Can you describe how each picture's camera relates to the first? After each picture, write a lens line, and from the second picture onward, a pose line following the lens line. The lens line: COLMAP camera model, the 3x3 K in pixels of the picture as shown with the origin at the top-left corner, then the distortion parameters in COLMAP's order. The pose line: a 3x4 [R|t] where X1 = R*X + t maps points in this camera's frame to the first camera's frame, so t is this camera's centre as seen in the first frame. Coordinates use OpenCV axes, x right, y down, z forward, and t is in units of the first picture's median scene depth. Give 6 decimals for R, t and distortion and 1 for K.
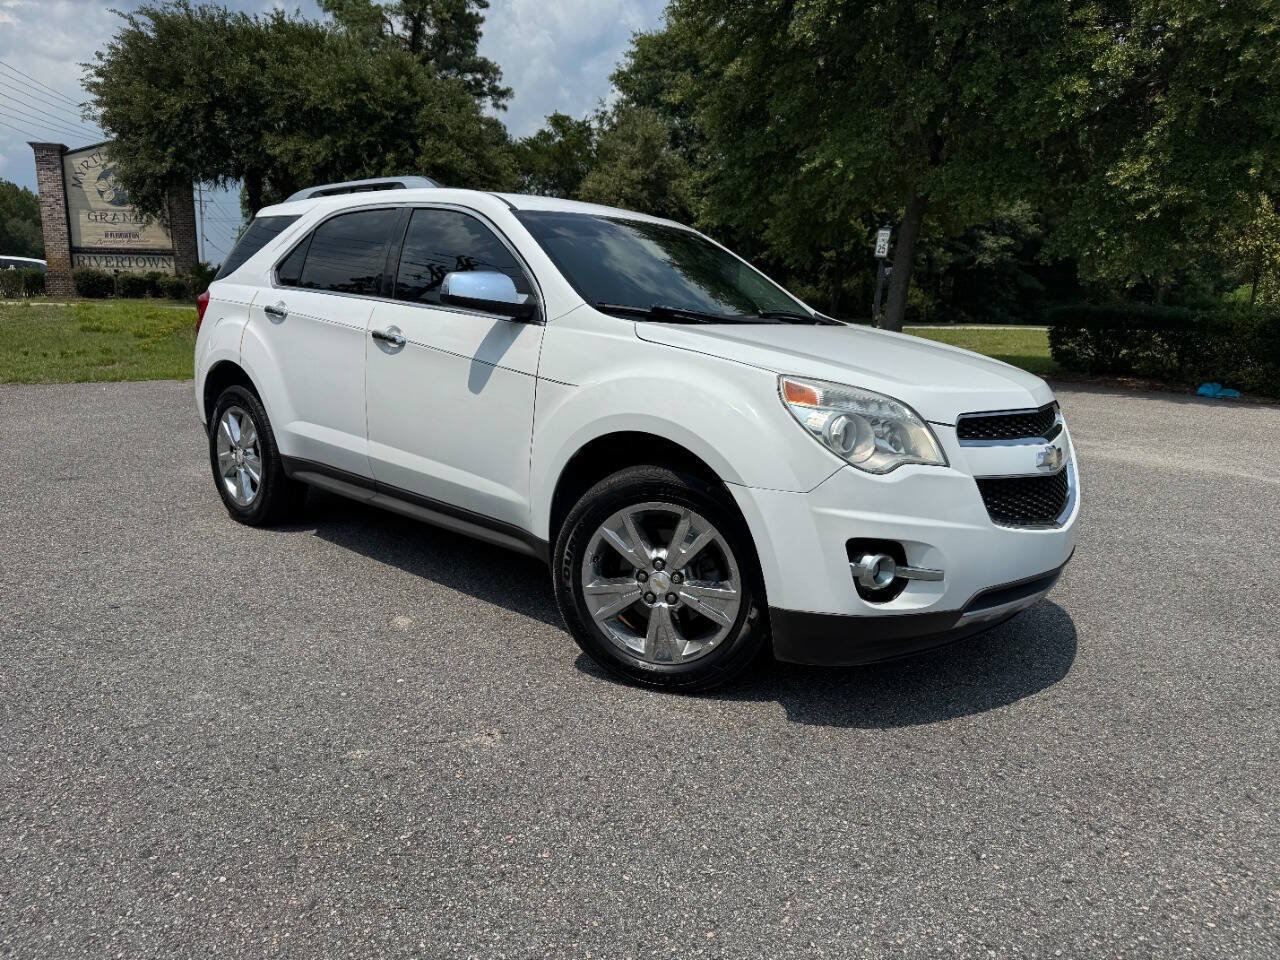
lens RADIAL K [[916.0, 0, 639.3], [0, 916.0, 476.4], [0, 0, 1]] dist [0.018144, -0.020617]
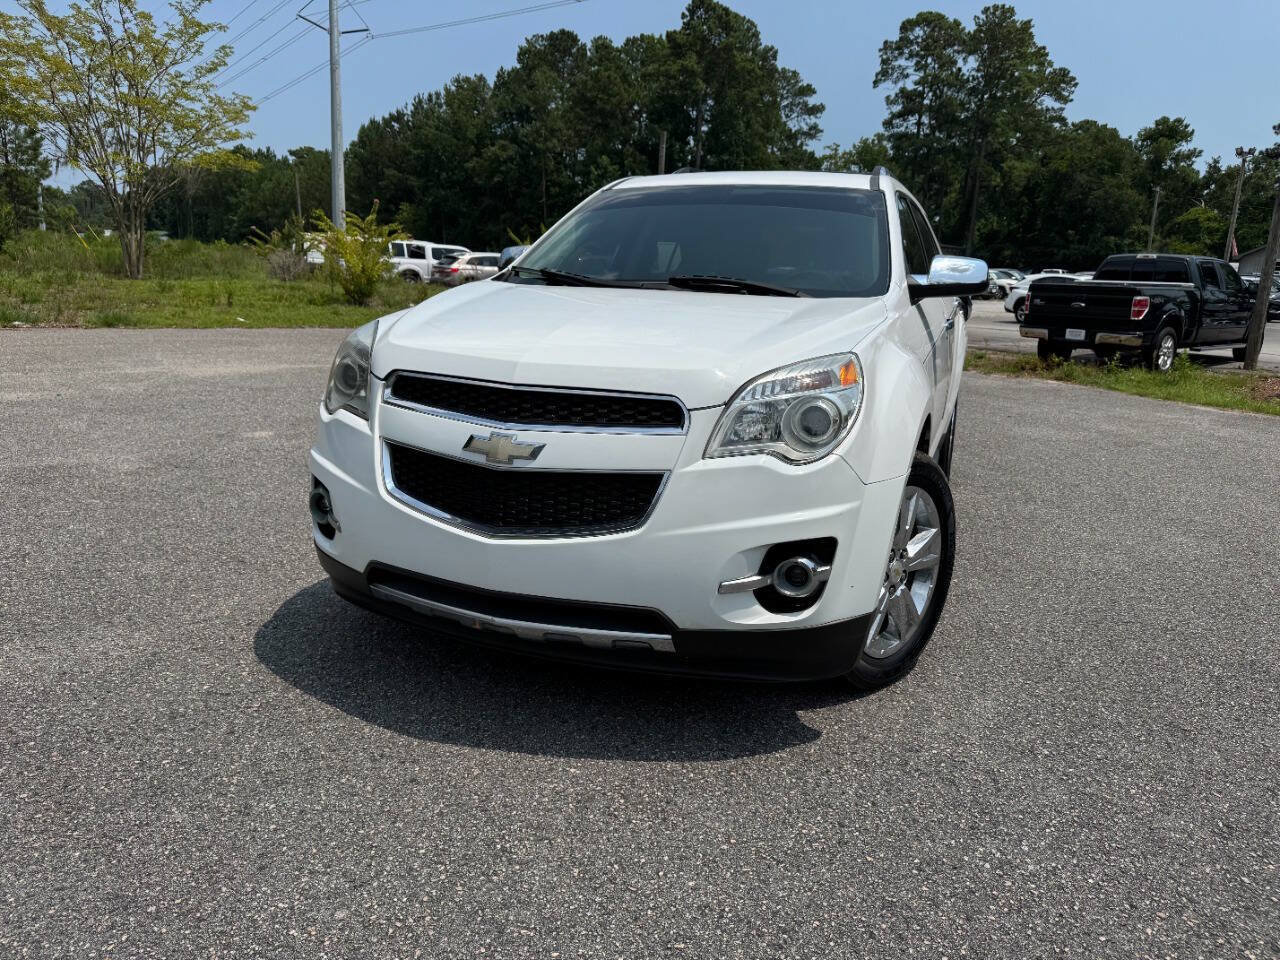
lens RADIAL K [[916.0, 0, 647.0], [0, 916.0, 480.9], [0, 0, 1]] dist [0.018144, -0.020617]
pose [[0.401027, 0.189317, -0.896290, 0.110785], [-0.201949, 0.972611, 0.115080, -0.009918], [0.893529, 0.134855, 0.428276, 0.072439]]
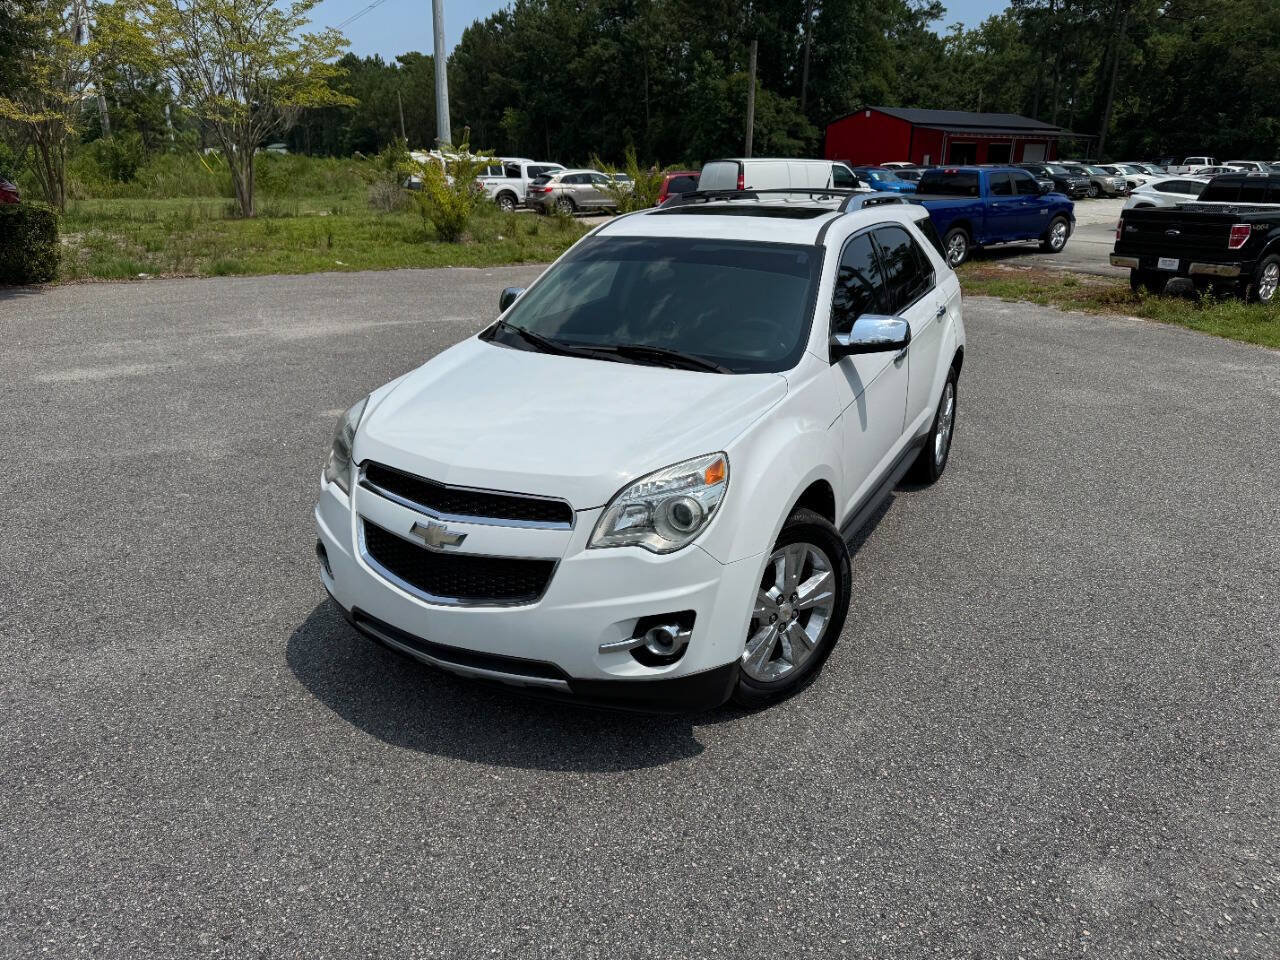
lens RADIAL K [[916.0, 0, 643.1], [0, 916.0, 479.9], [0, 0, 1]] dist [0.018144, -0.020617]
pose [[0.288830, 0.284445, -0.914149, 0.130414], [-0.183140, 0.953626, 0.238865, -0.033056], [0.939700, 0.098426, 0.327529, 0.081405]]
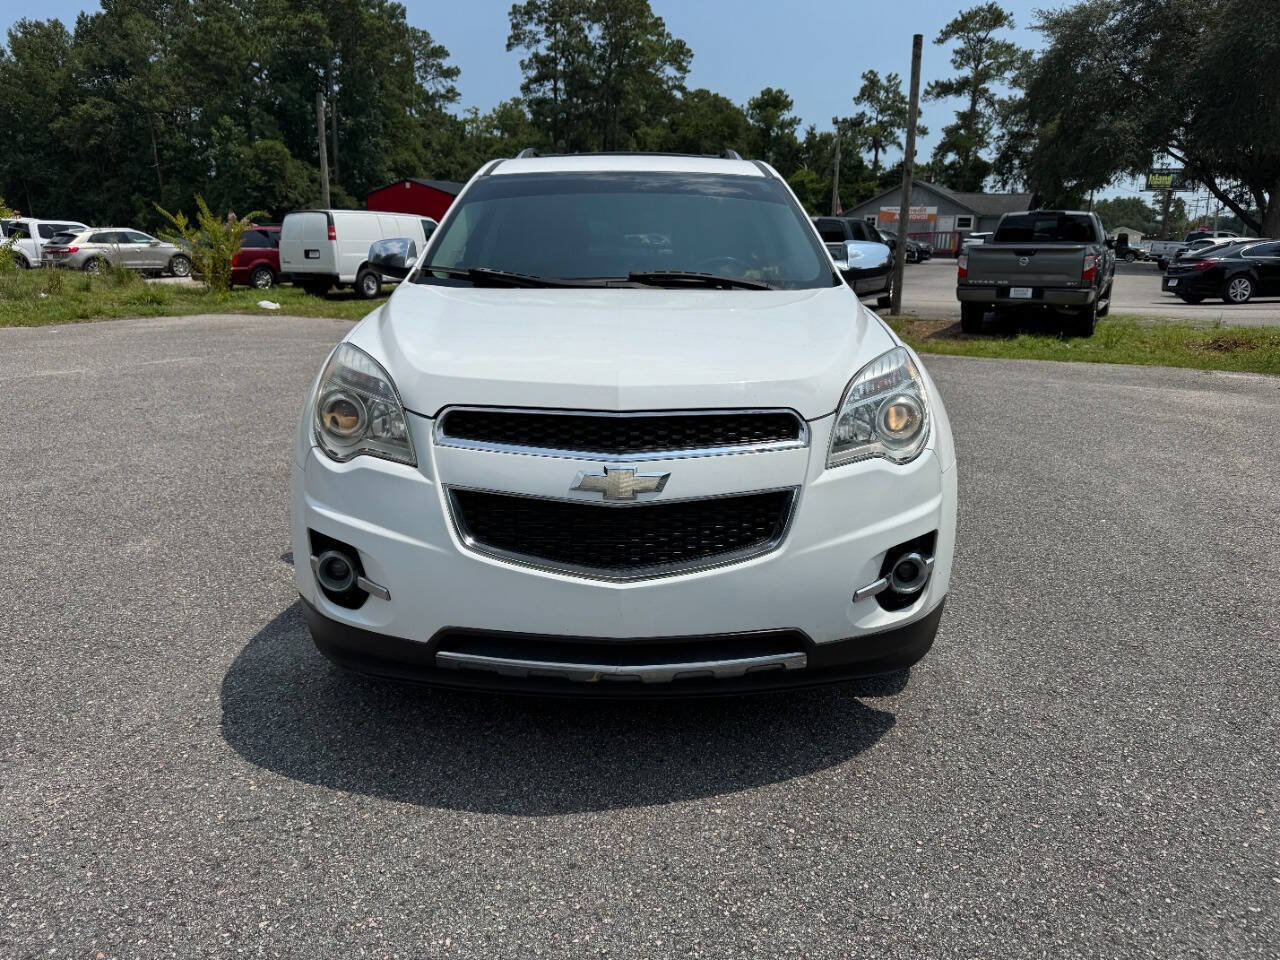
lens RADIAL K [[916.0, 0, 638.4], [0, 916.0, 473.5], [0, 0, 1]] dist [0.018144, -0.020617]
pose [[0.698677, 0.147655, -0.700035, 0.087820], [-0.122264, 0.988719, 0.086519, -0.008308], [0.704913, 0.025140, 0.708848, 0.047532]]
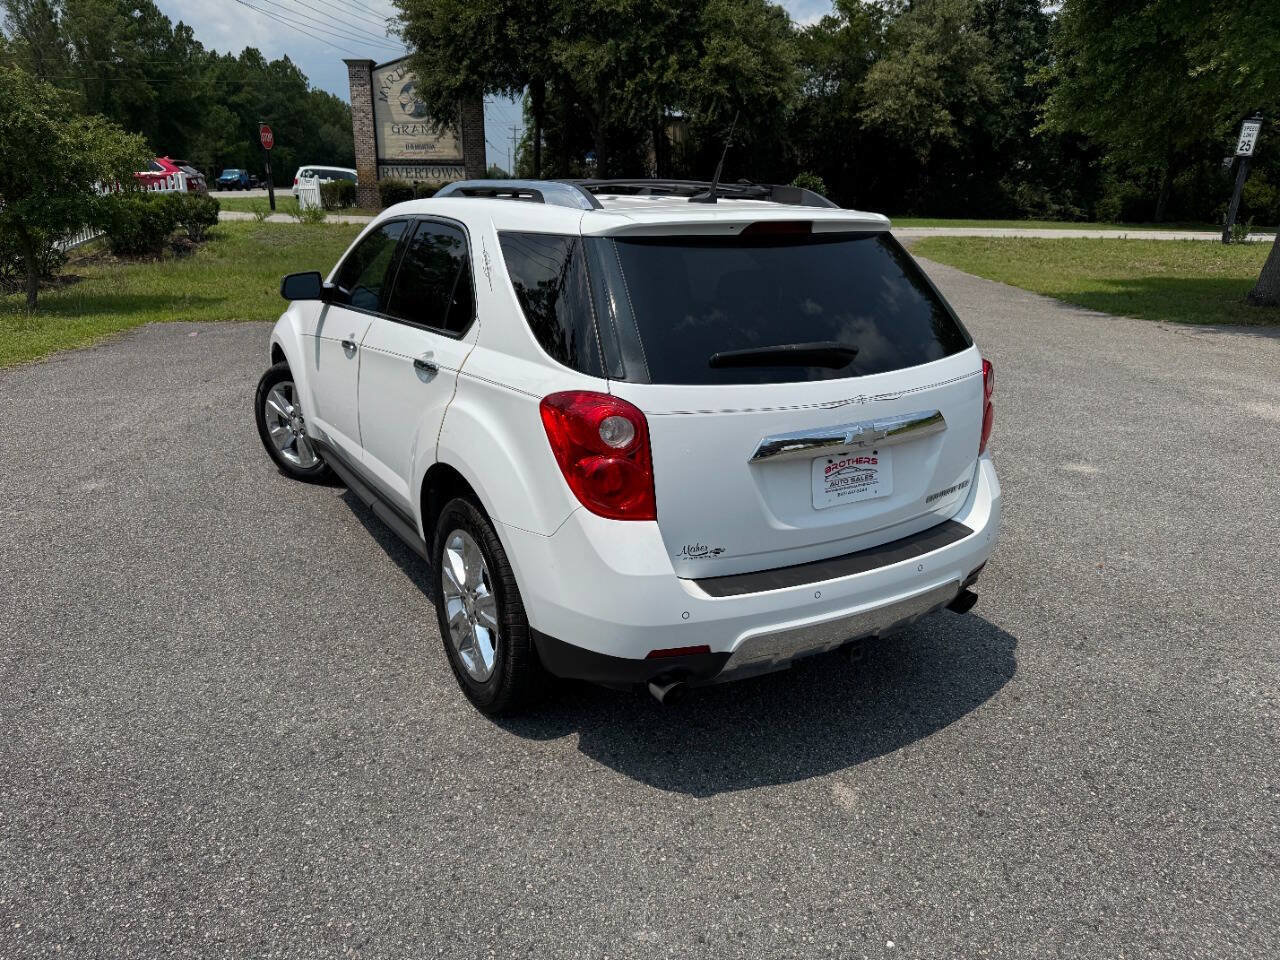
lens RADIAL K [[916.0, 0, 638.5], [0, 916.0, 467.2], [0, 0, 1]] dist [0.018144, -0.020617]
pose [[0.963281, 0.067018, -0.259997, -0.027730], [-0.040637, 0.993583, 0.105550, -0.022484], [0.265402, -0.091109, 0.959823, 0.025167]]
